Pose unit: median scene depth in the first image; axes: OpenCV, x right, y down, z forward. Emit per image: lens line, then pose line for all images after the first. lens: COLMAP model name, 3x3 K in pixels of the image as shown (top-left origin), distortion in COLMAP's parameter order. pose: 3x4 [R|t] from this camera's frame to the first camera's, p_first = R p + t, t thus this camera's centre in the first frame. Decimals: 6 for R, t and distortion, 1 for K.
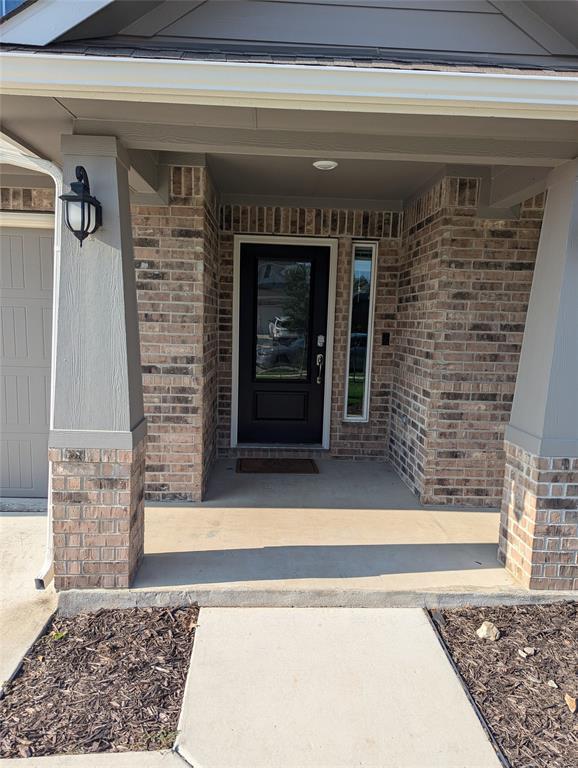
lens RADIAL K [[540.7, 0, 286.6], [0, 540.7, 390.9], [0, 0, 1]] dist [0.062943, -0.053553]
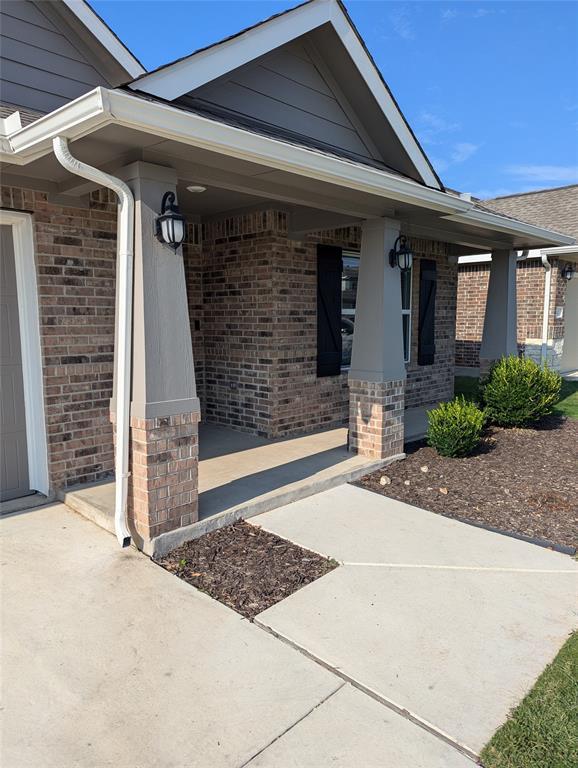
lens RADIAL K [[538.7, 0, 289.0], [0, 538.7, 384.0], [0, 0, 1]] dist [0.079943, -0.093932]
pose [[0.728283, -0.116222, 0.675349, -0.697992], [0.115000, 0.992265, 0.046746, 0.005492], [-0.675558, 0.043621, 0.736015, -0.067118]]
